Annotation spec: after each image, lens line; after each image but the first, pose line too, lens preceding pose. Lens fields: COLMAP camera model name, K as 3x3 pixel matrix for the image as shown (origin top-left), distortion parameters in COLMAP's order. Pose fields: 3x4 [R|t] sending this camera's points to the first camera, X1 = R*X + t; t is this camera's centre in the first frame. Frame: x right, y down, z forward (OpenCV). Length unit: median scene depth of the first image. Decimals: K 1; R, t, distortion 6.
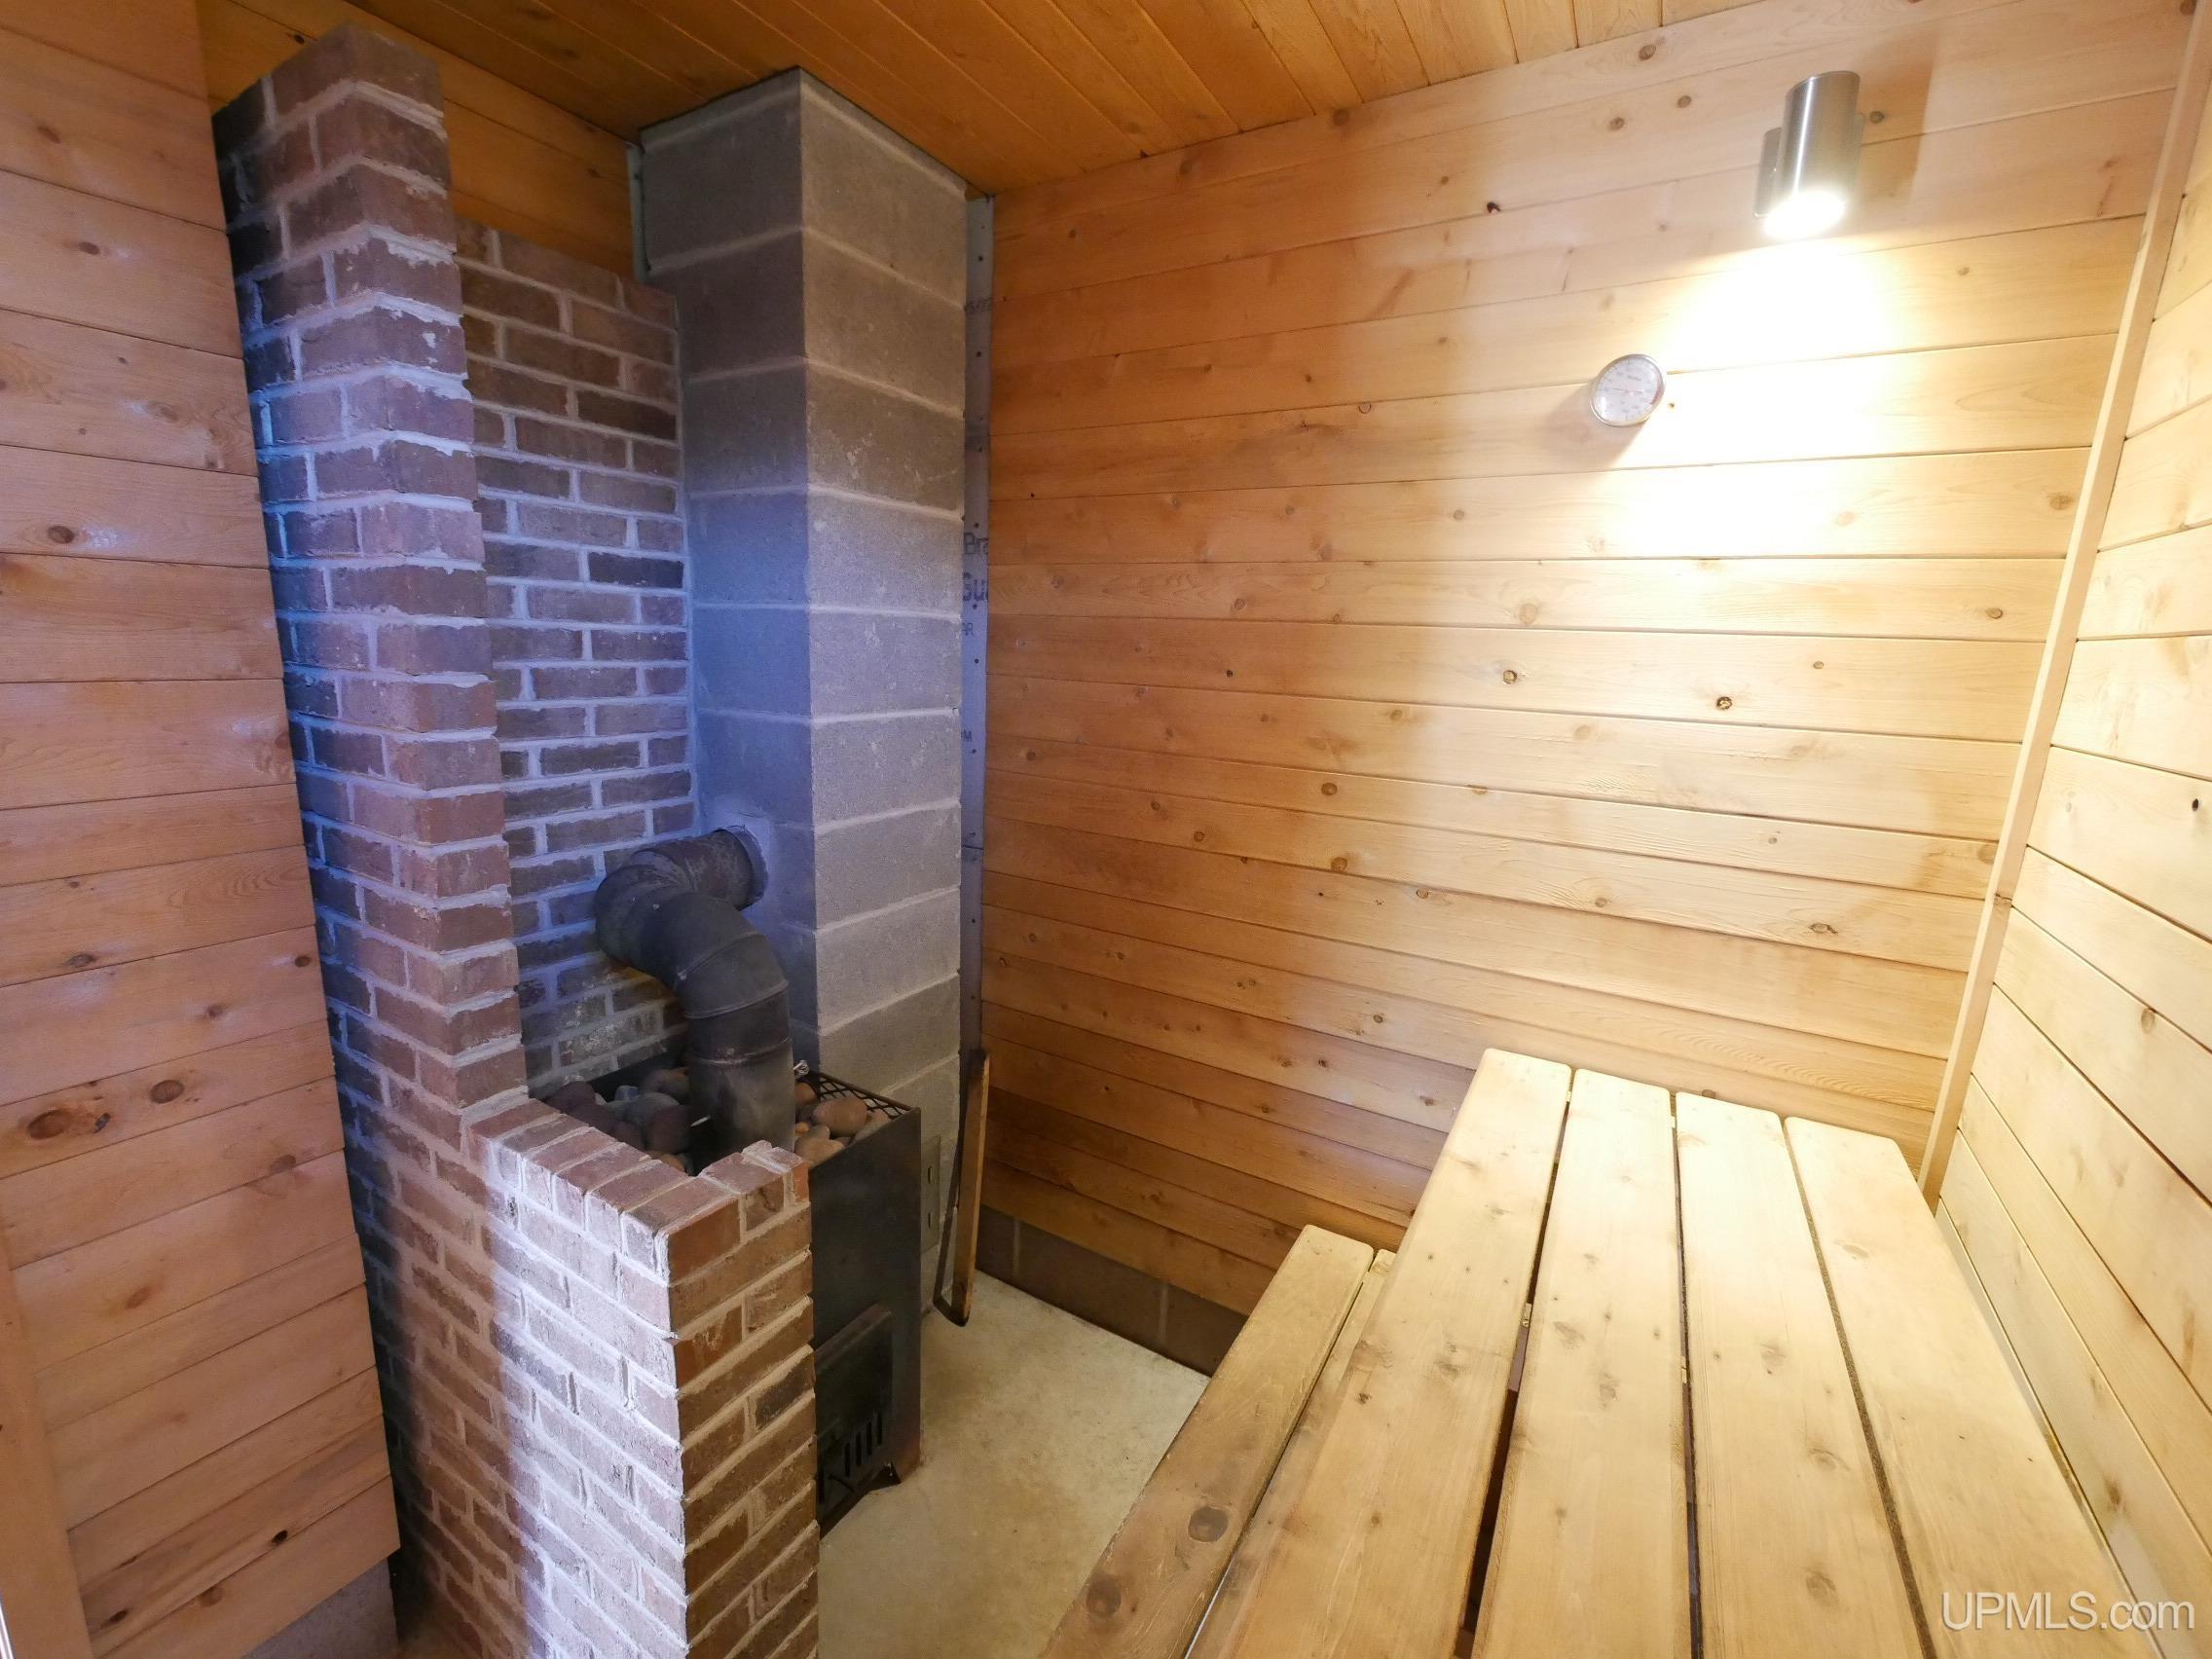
lens RADIAL K [[925.0, 0, 1104.6], [0, 925.0, 830.1], [0, 0, 1]] dist [-0.002832, -0.000298]
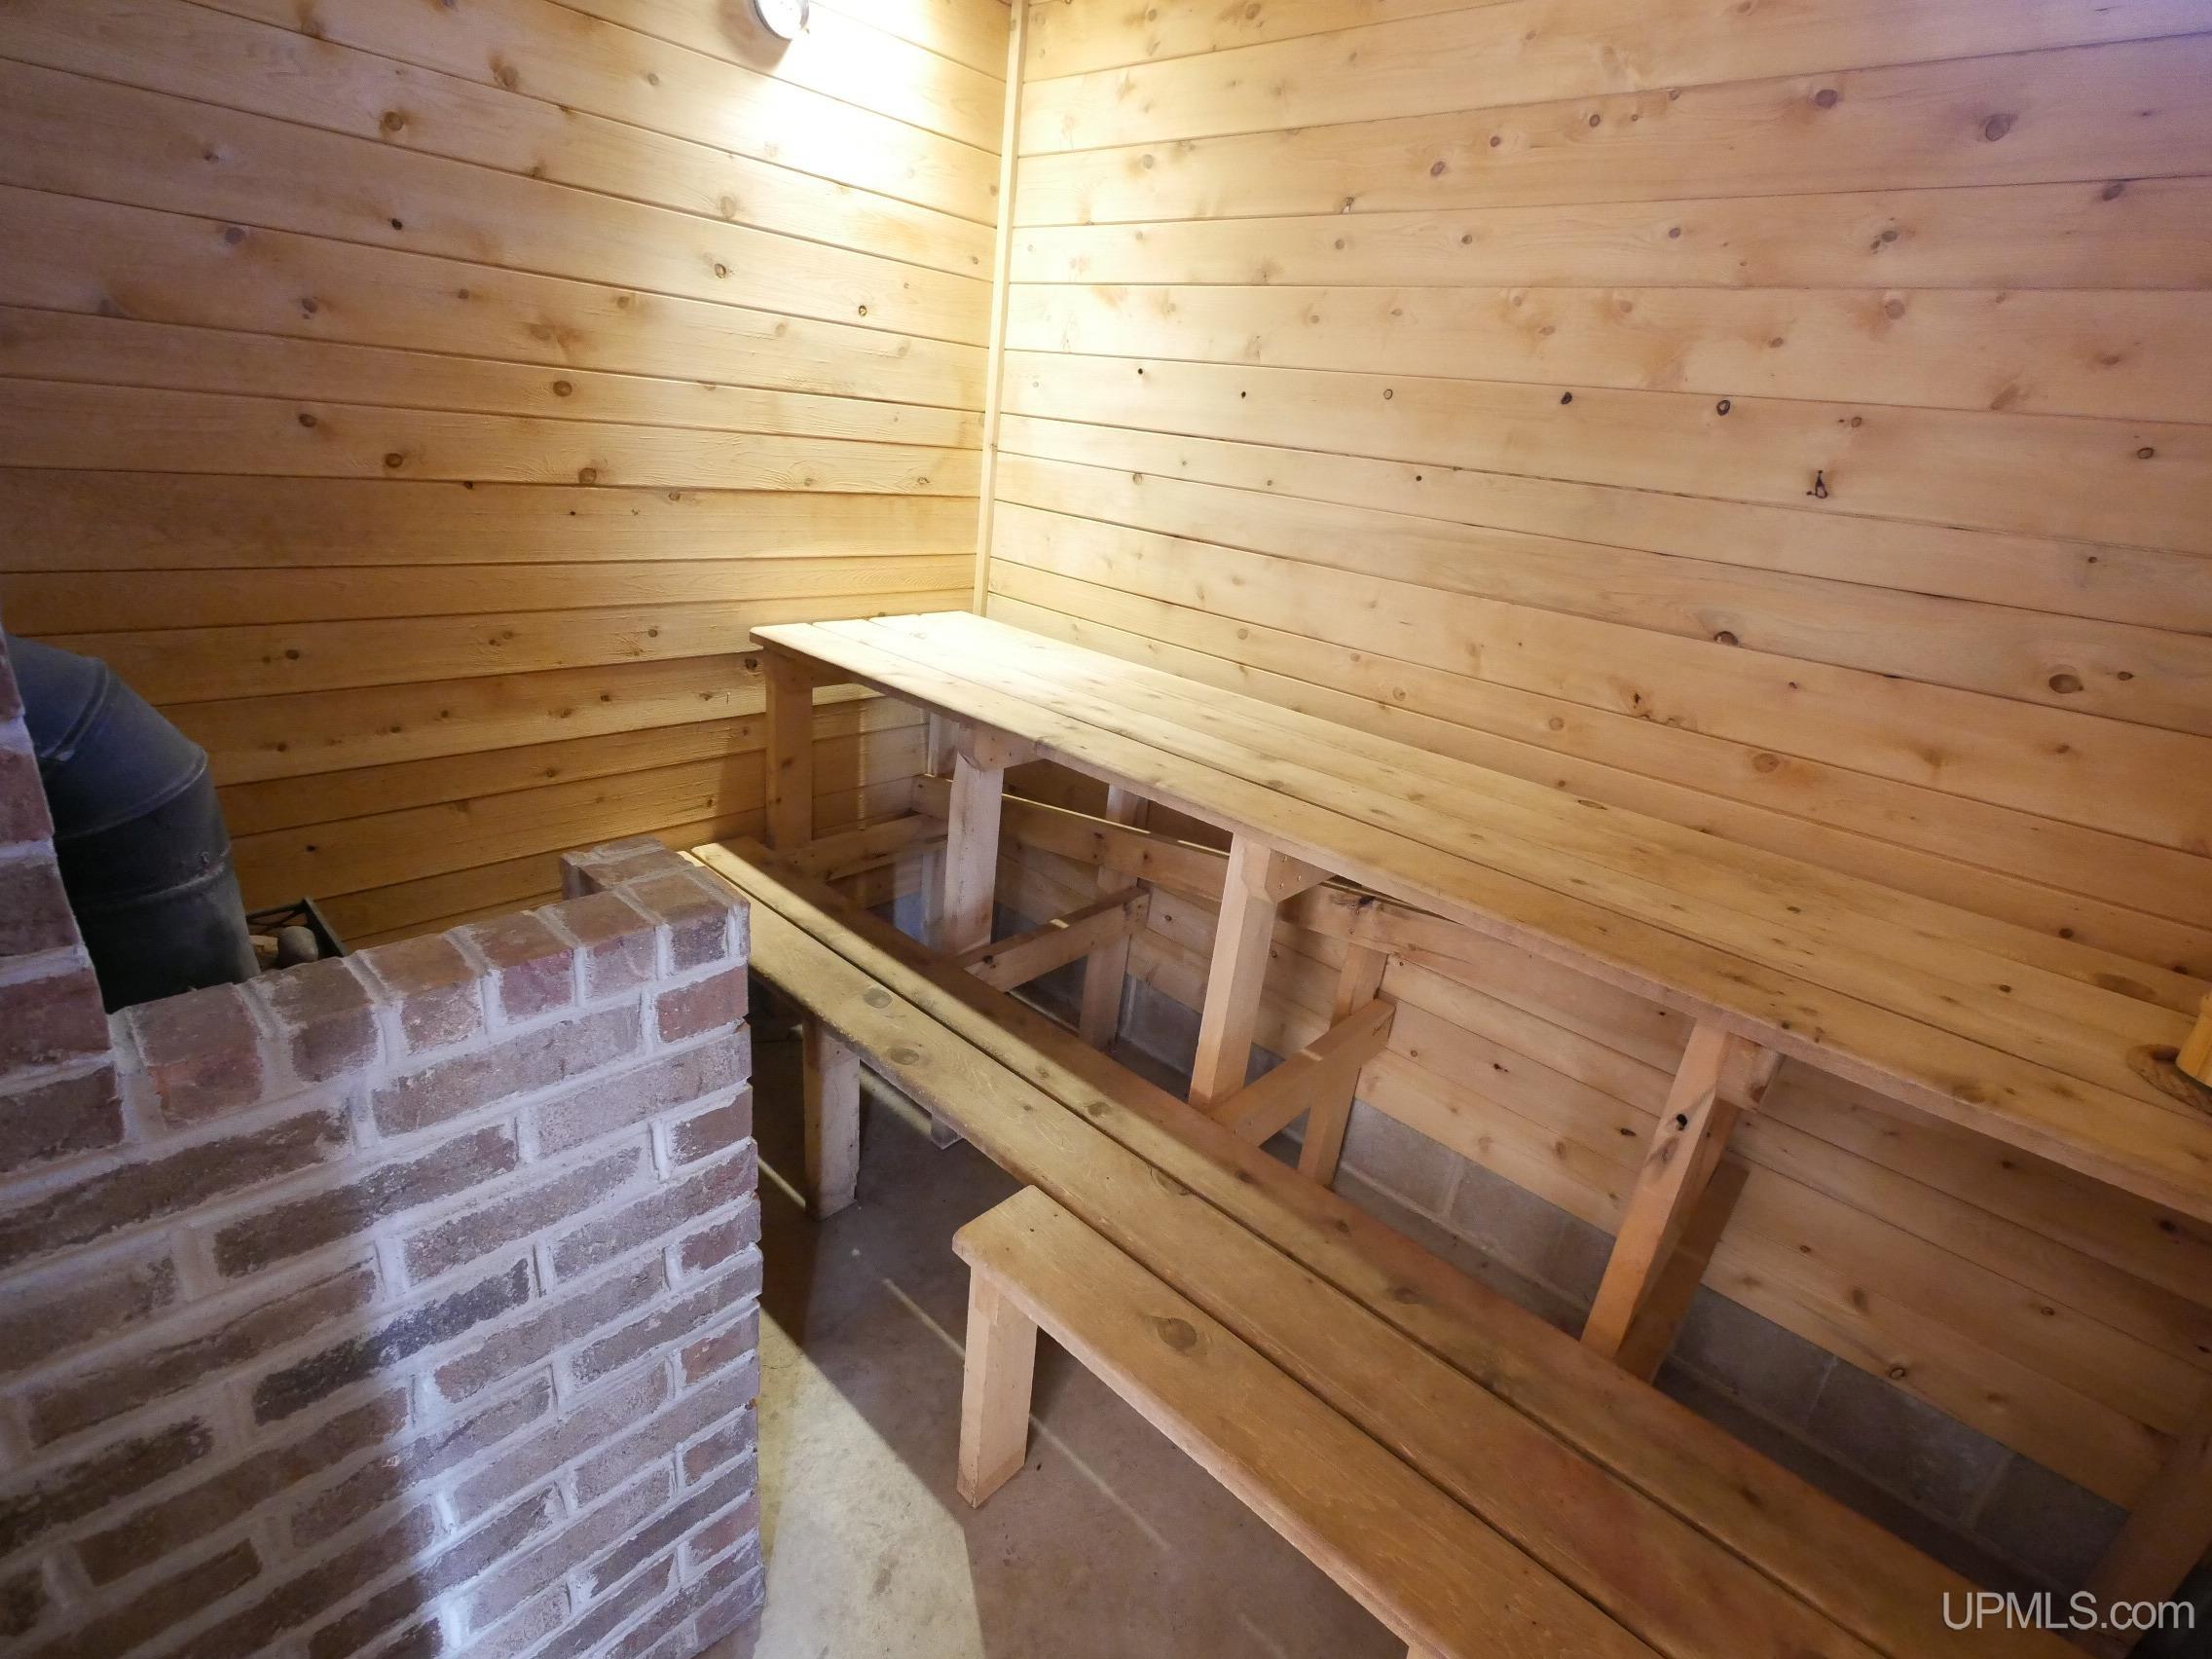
lens RADIAL K [[1041.6, 0, 1105.8], [0, 1041.6, 830.4], [0, 0, 1]] dist [0.000525, -0.000150]
pose [[0.210043, -0.377413, 0.901910, -0.749868], [0.093187, 0.926017, 0.365799, 0.033863], [-0.973241, 0.007213, 0.229673, 0.265038]]
